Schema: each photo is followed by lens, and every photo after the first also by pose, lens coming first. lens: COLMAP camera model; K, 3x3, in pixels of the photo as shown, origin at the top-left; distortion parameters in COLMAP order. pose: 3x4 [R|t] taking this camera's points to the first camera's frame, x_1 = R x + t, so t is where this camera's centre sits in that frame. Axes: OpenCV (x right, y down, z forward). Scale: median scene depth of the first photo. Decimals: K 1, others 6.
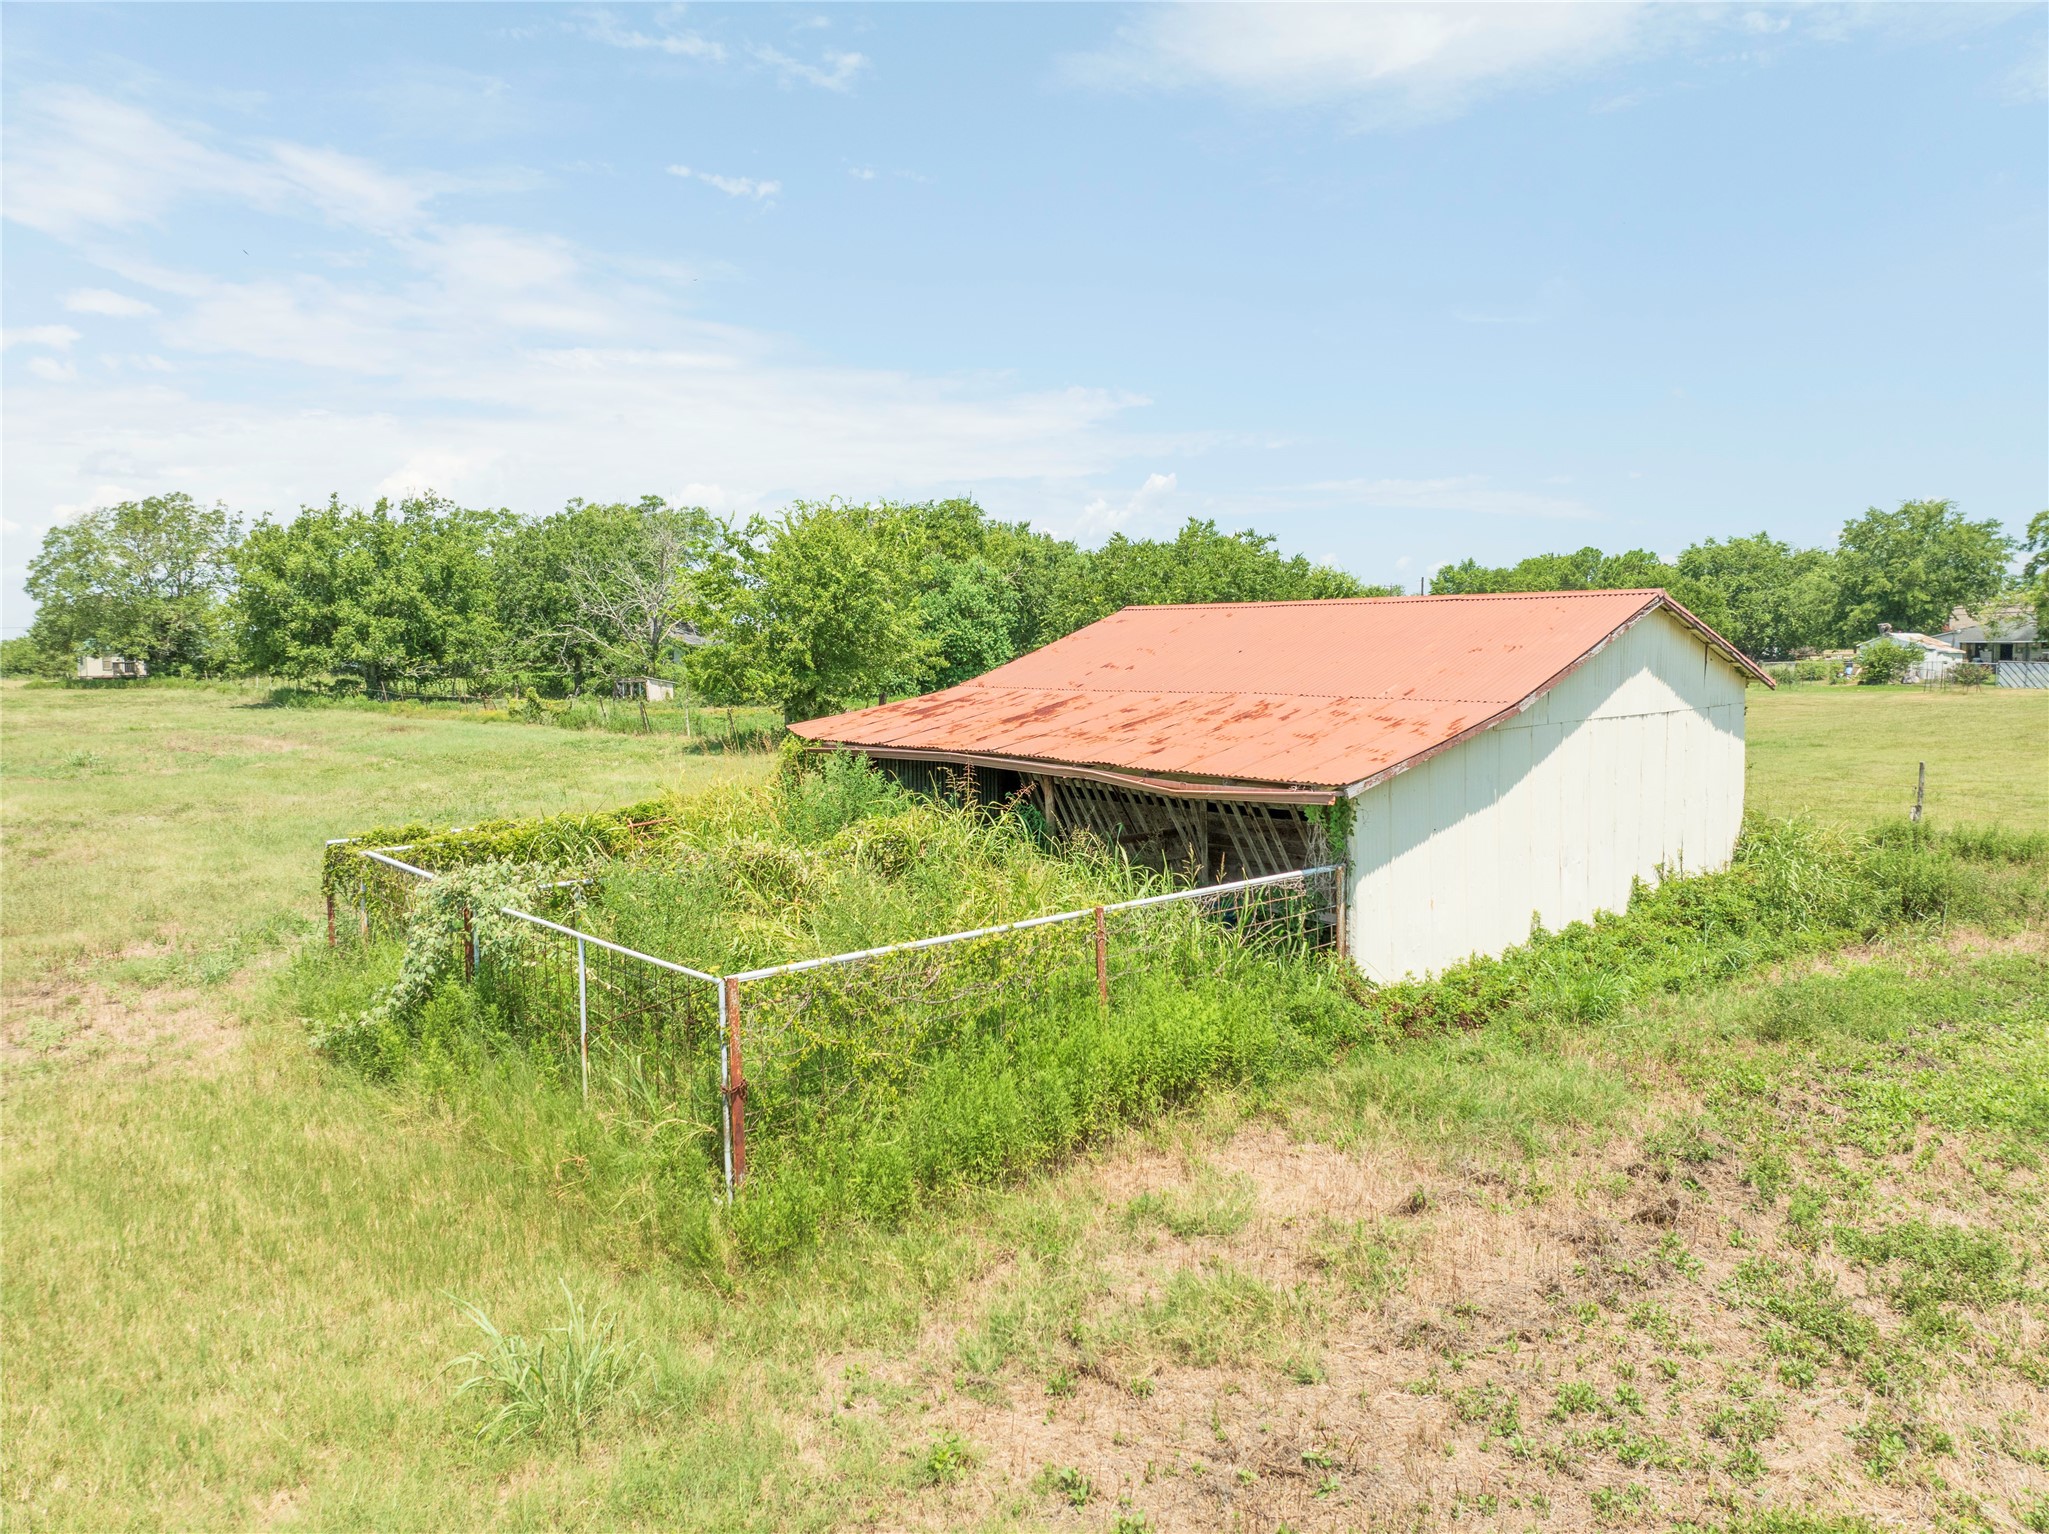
lens RADIAL K [[1428.6, 0, 1024.5], [0, 1428.6, 767.0], [0, 0, 1]] dist [-0.055705, 0.026926]
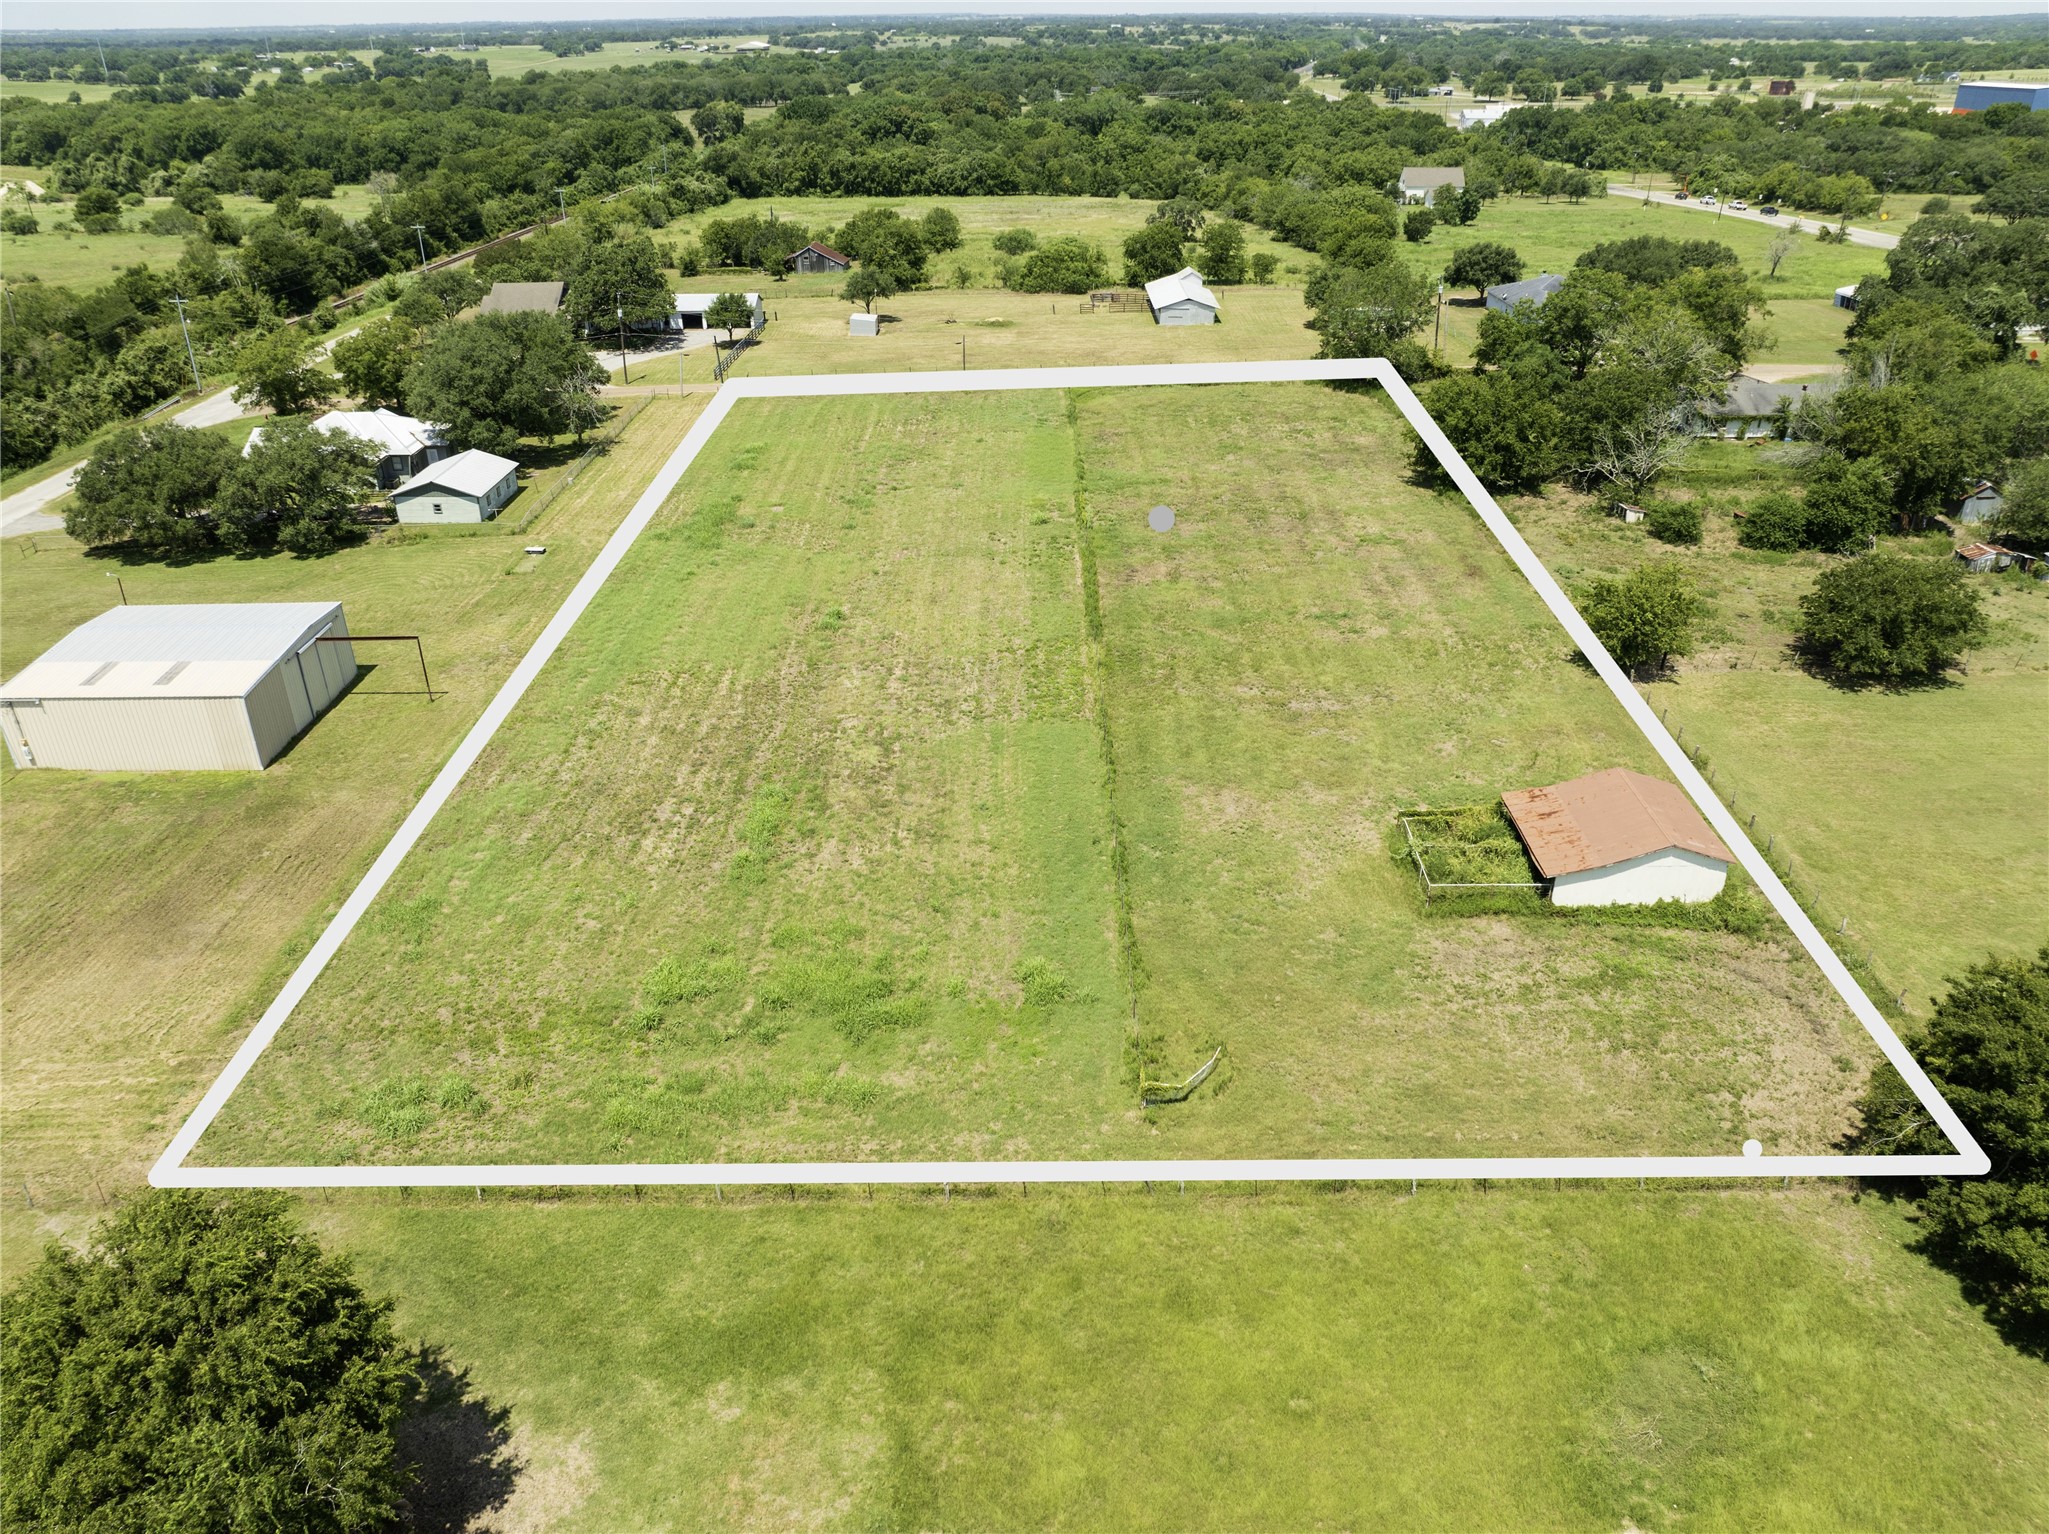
lens RADIAL K [[1430.8, 0, 1024.5], [0, 1430.8, 767.0], [0, 0, 1]] dist [-0.060780, 0.035773]
pose [[0.720831, 0.330333, -0.609331, 2.050024], [-0.049305, 0.901335, 0.430308, -2.769908], [0.691355, -0.280136, 0.665997, -4.243555]]
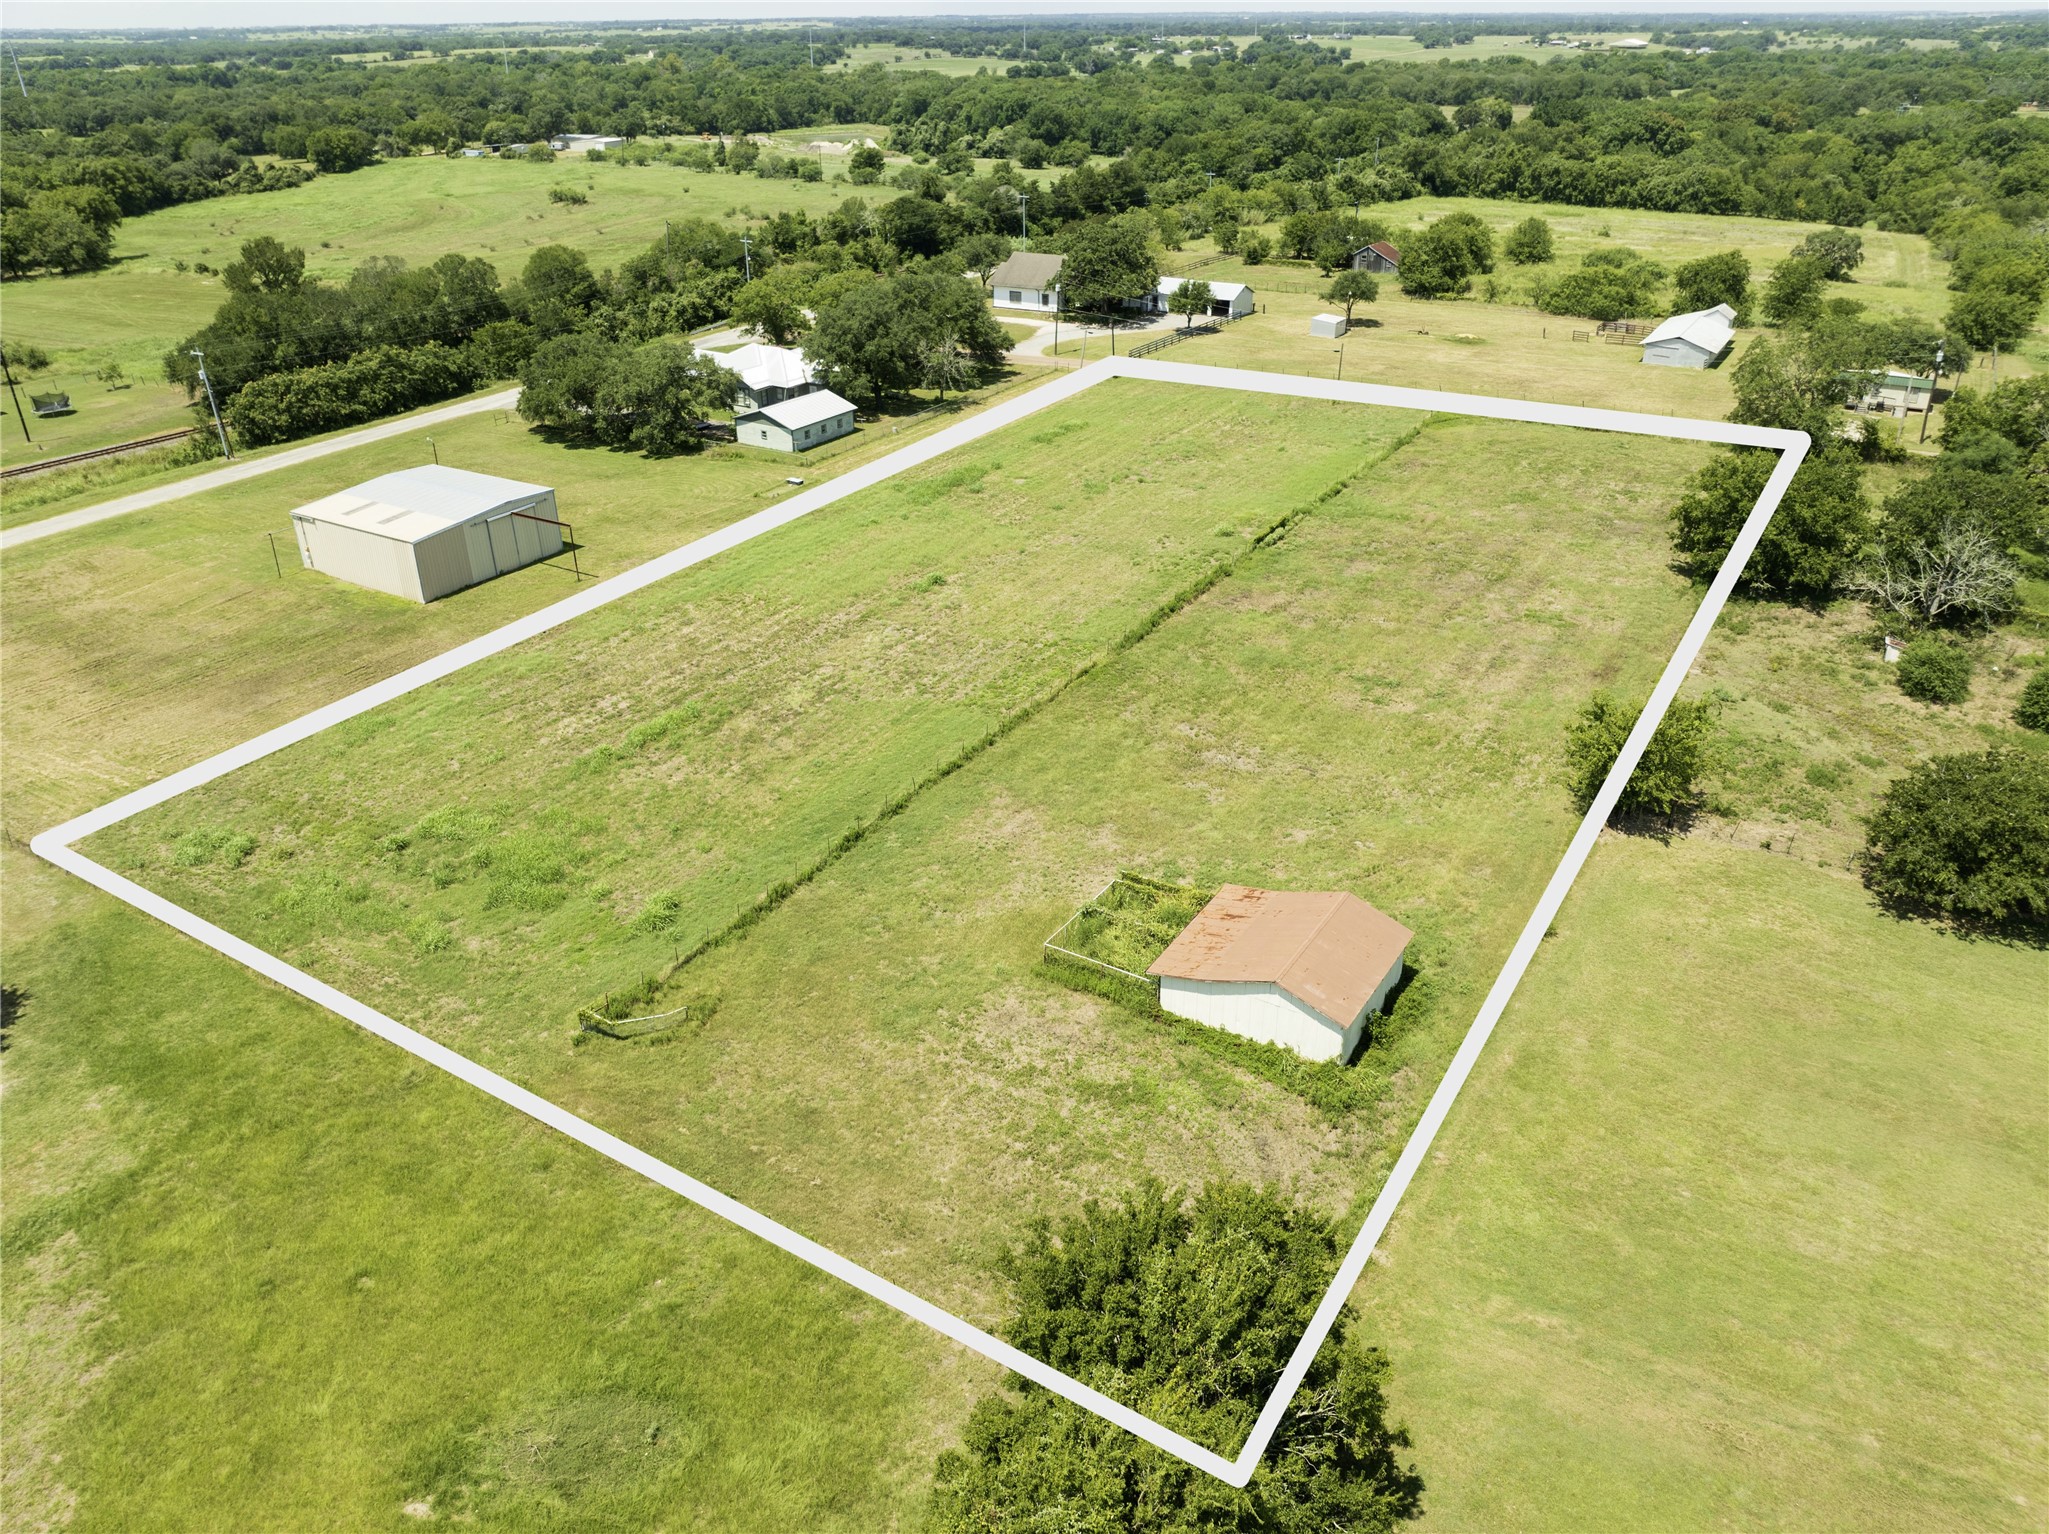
lens RADIAL K [[1428.6, 0, 1024.5], [0, 1428.6, 767.0], [0, 0, 1]] dist [-0.055705, 0.026926]
pose [[0.255884, 0.462263, -0.849021, 4.158193], [-0.063241, 0.884384, 0.462457, -3.021808], [0.964637, -0.064643, 0.255534, -0.763679]]
